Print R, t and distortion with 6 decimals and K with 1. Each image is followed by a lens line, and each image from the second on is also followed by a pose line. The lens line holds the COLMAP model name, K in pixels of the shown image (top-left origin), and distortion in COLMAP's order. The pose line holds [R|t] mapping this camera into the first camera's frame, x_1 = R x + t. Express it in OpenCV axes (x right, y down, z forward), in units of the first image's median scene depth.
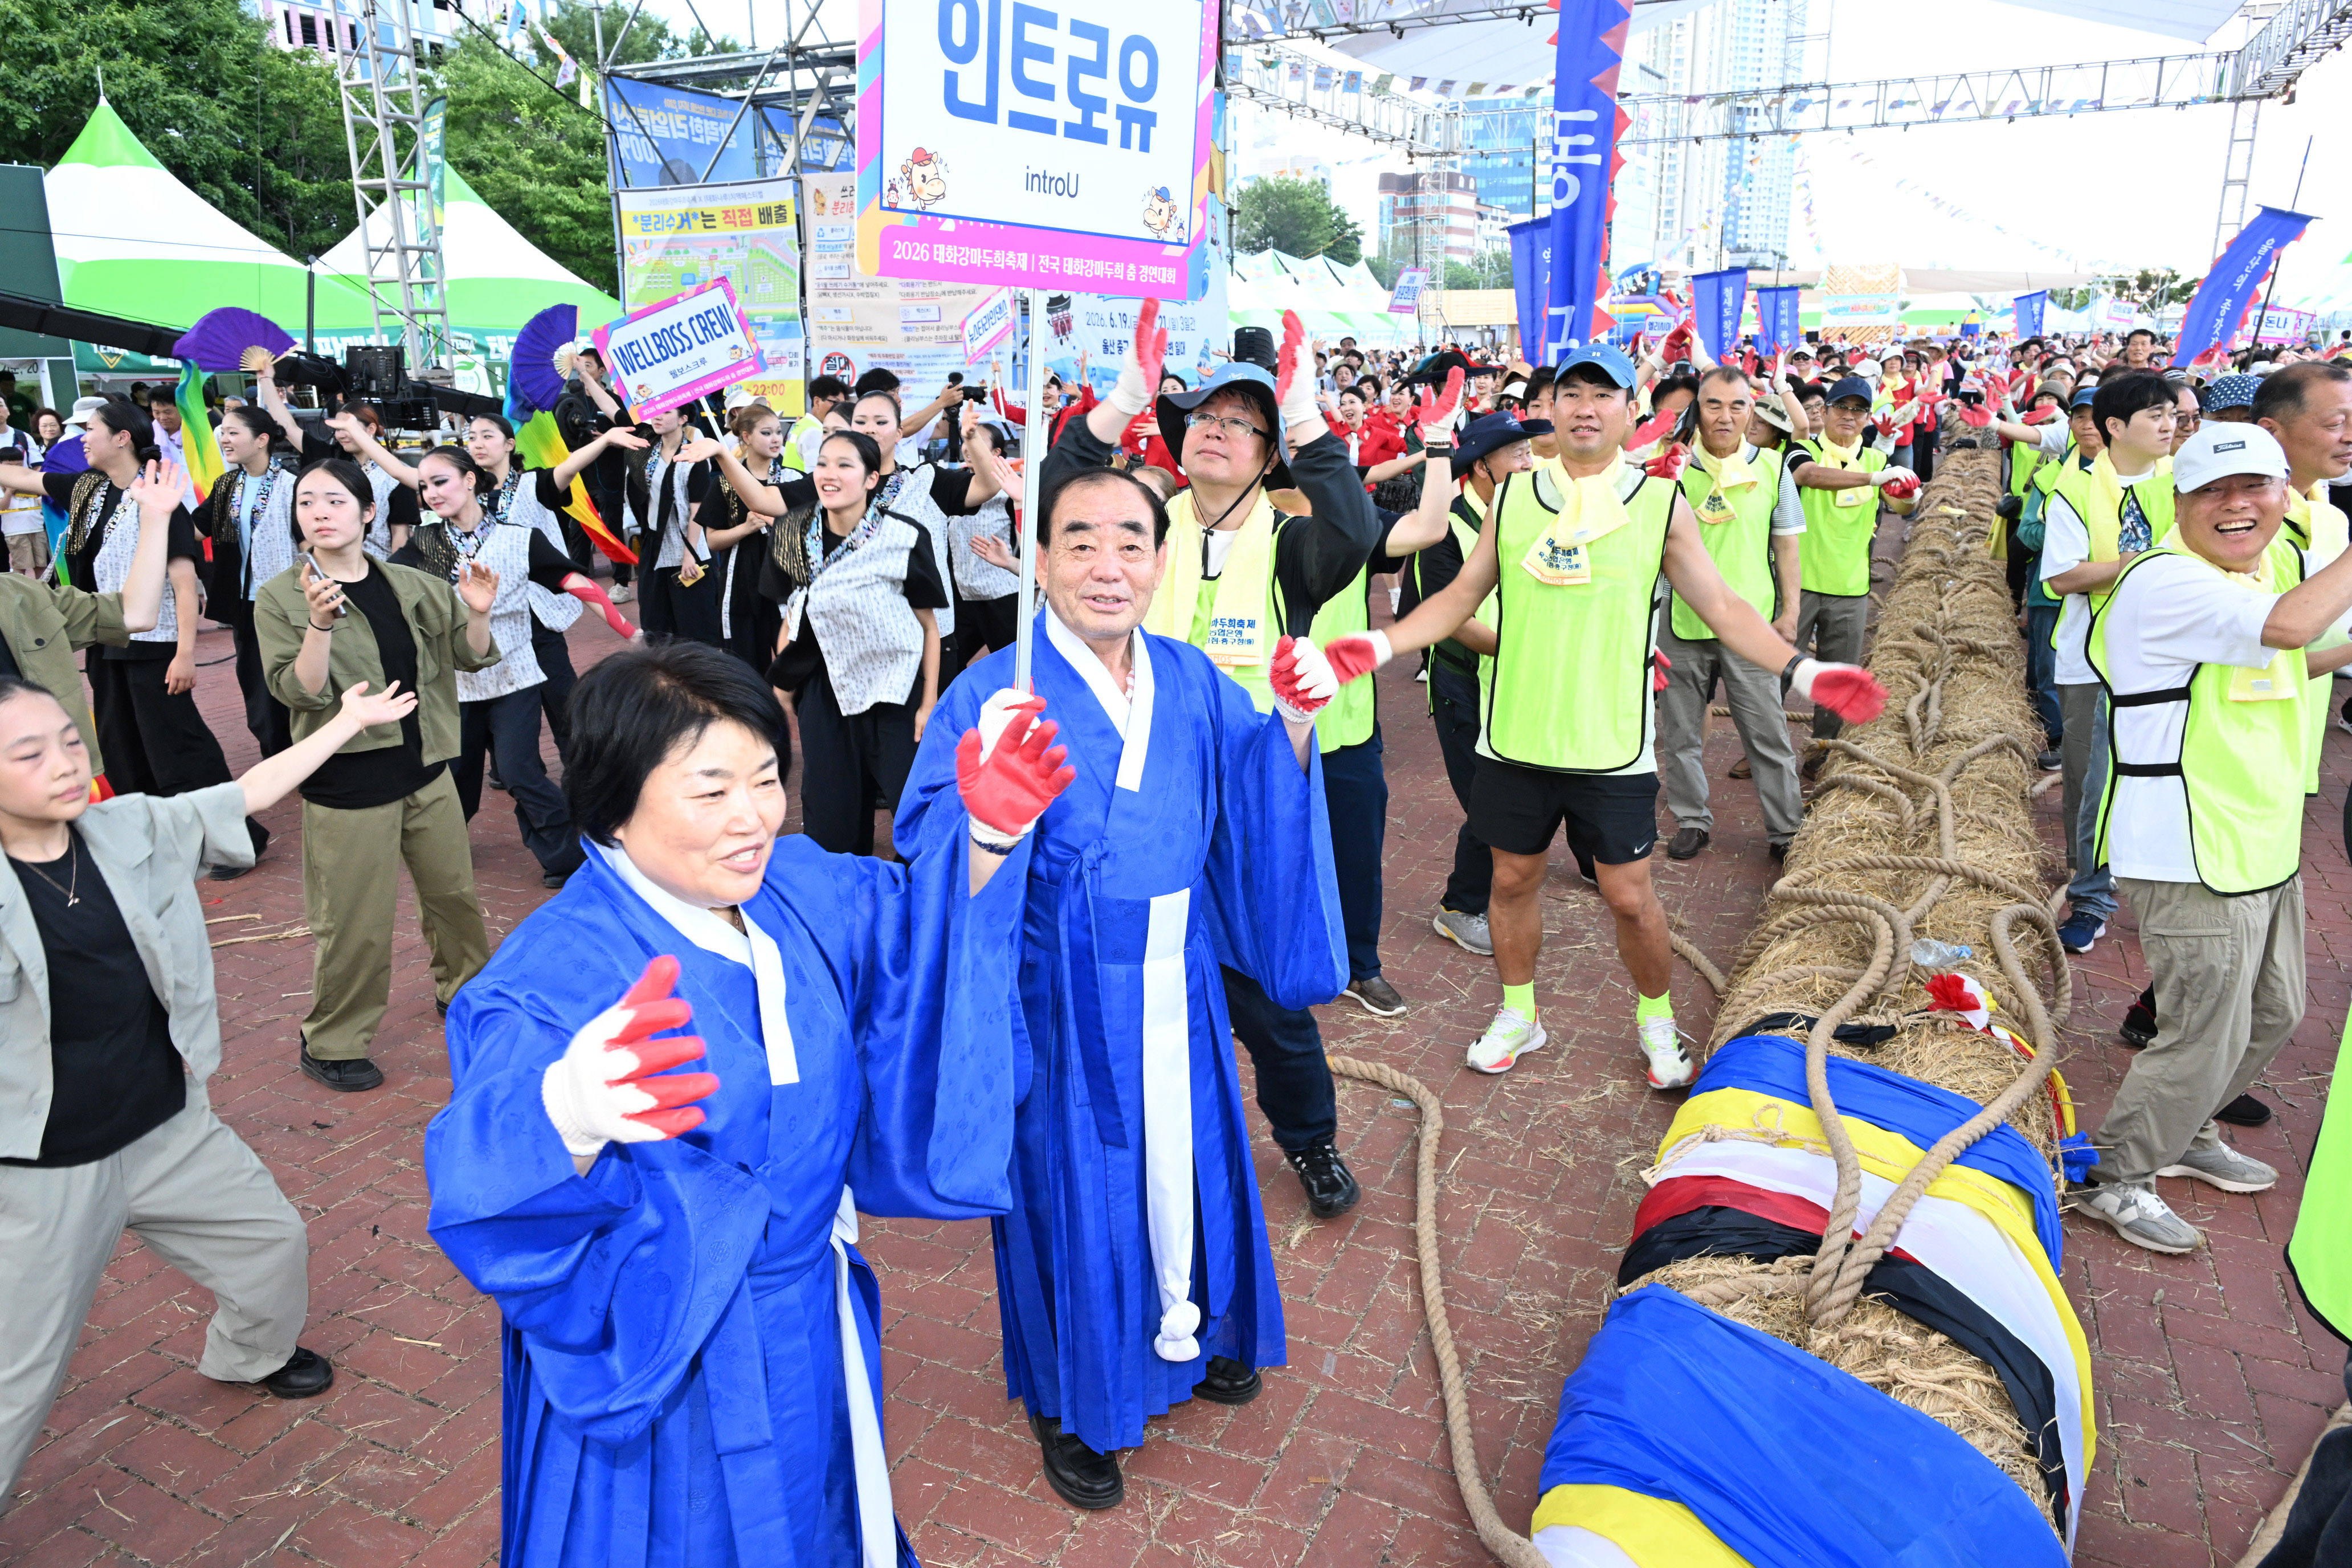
lens RADIAL K [[1604.4, 0, 1161.2], [0, 1604.4, 789.0], [0, 0, 1]] dist [-0.001582, -0.007362]
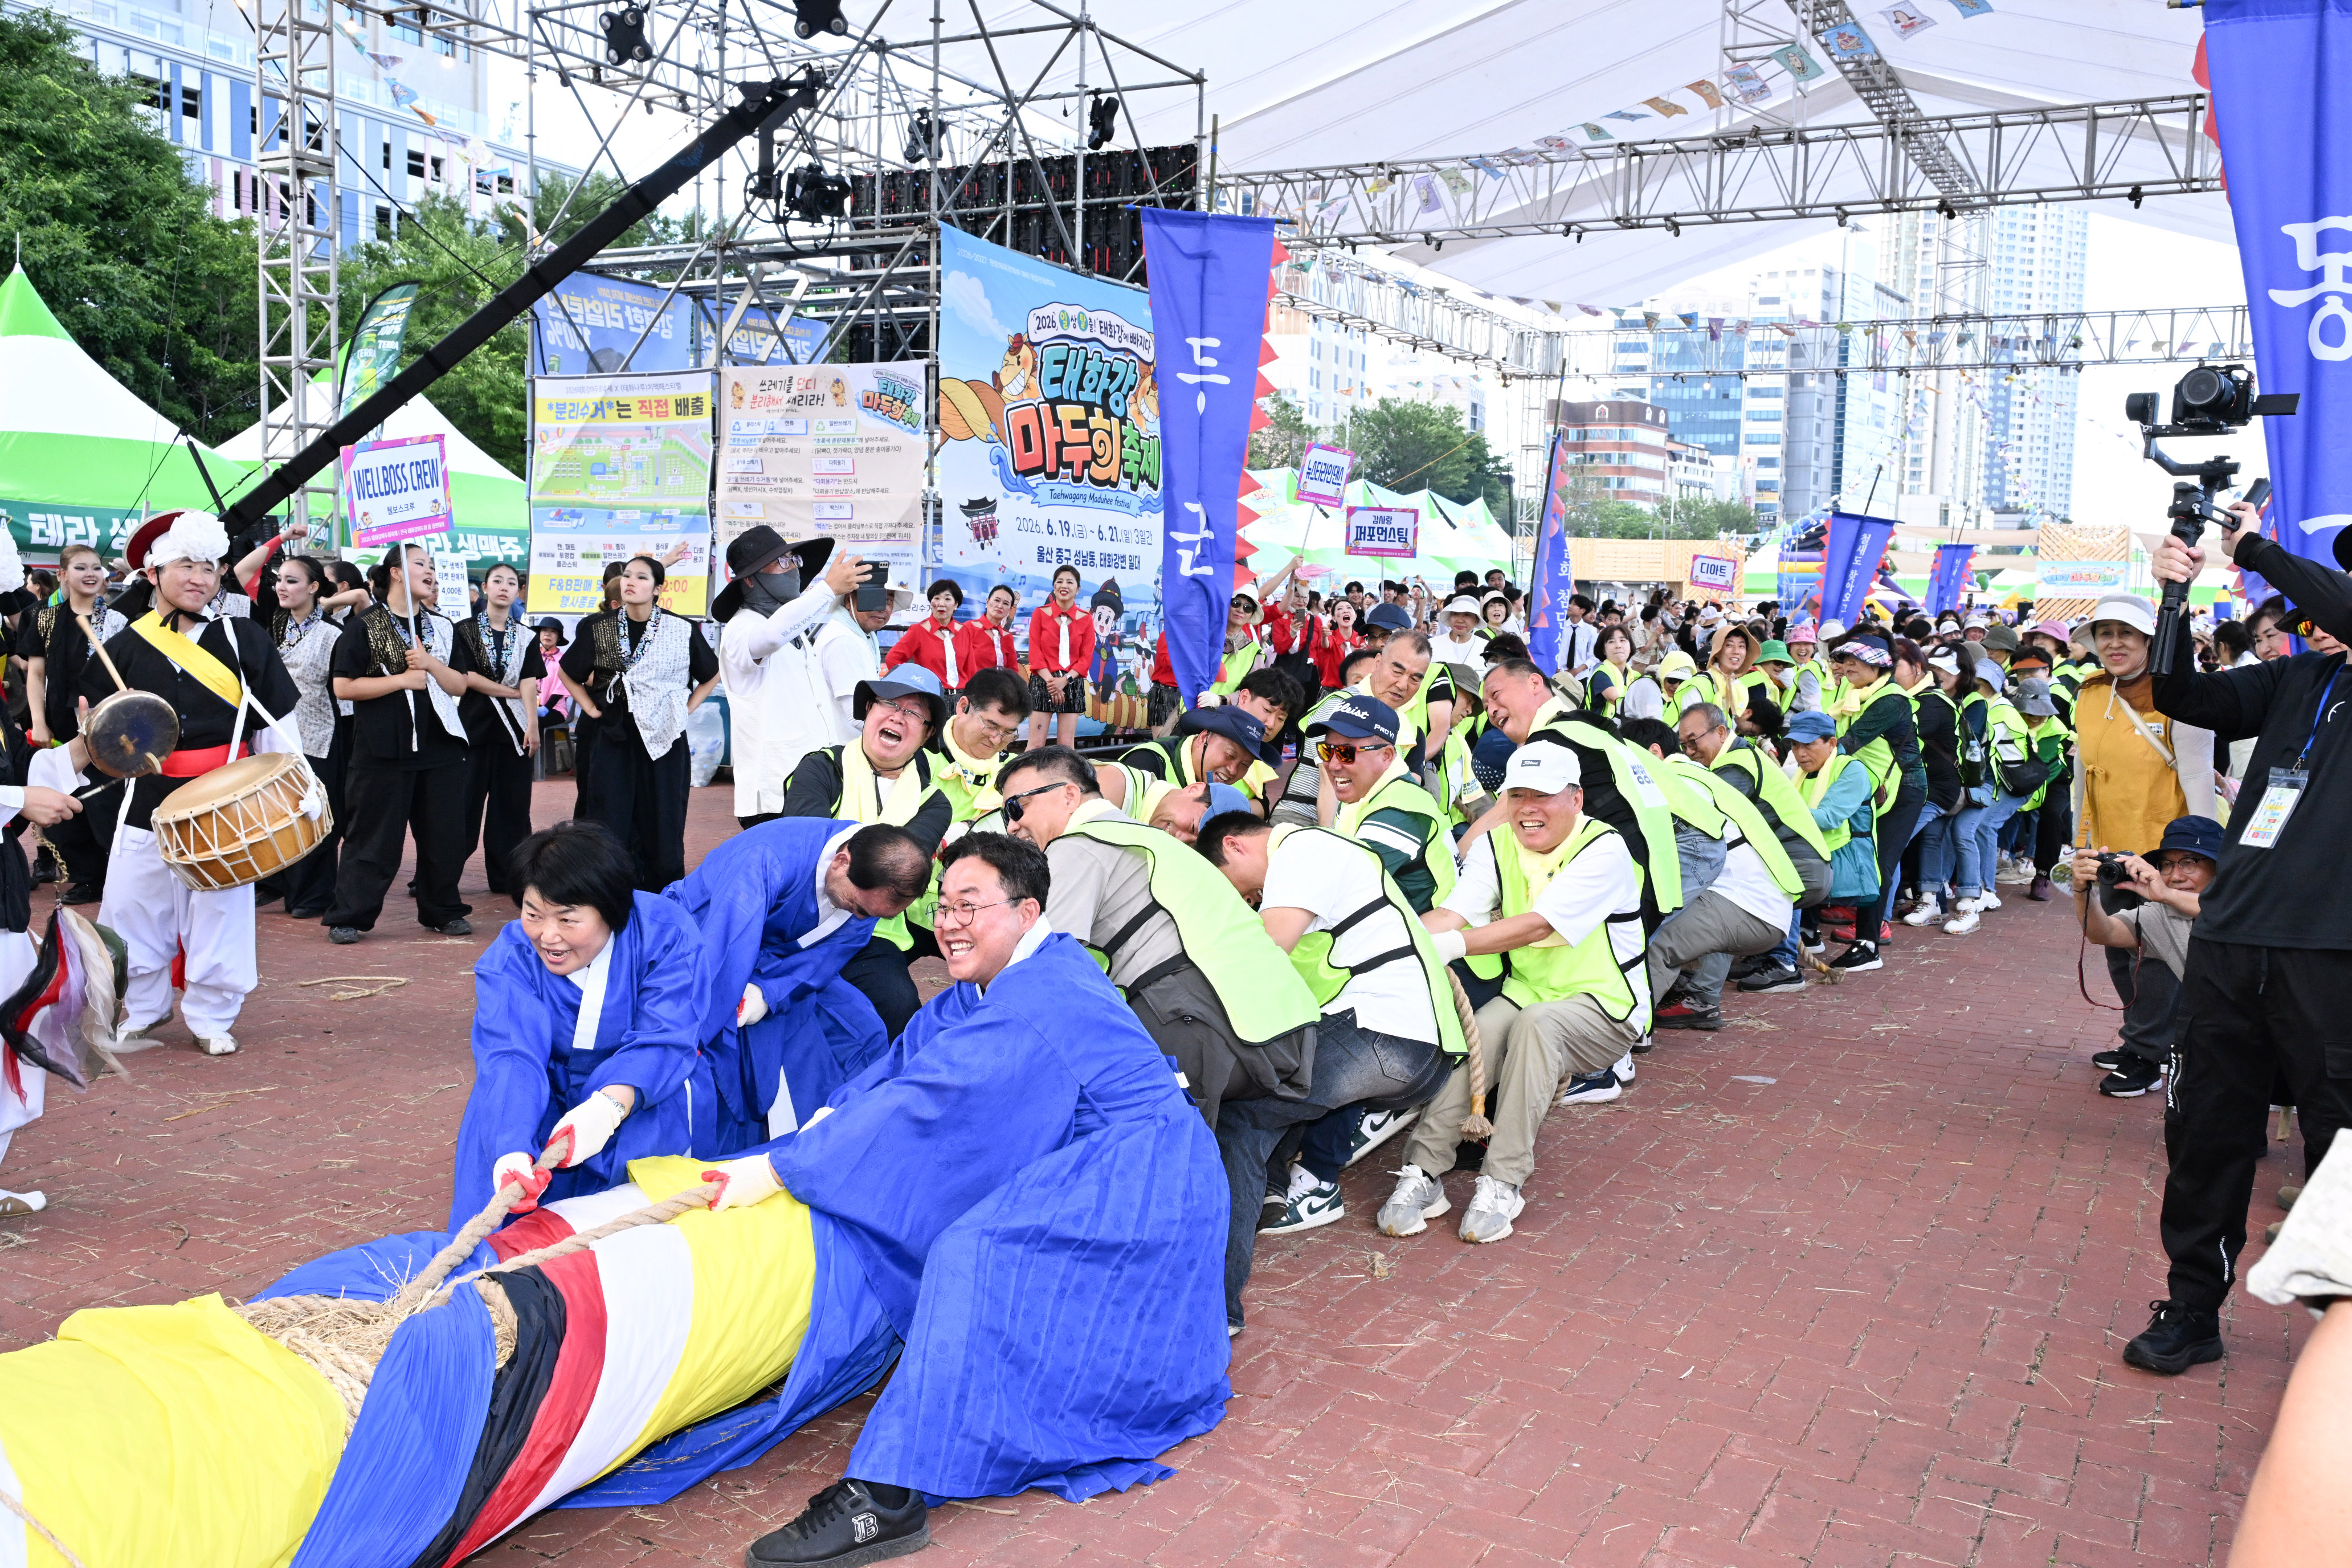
lens RADIAL K [[2079.3, 0, 1176.0], [0, 2079.3, 784.0], [0, 0, 1]] dist [-0.000659, -0.070115]
pose [[0.998372, 0.043461, -0.036927, 0.096971], [-0.049324, 0.983053, -0.176559, 0.062077], [0.028627, 0.178093, 0.983597, -0.155544]]
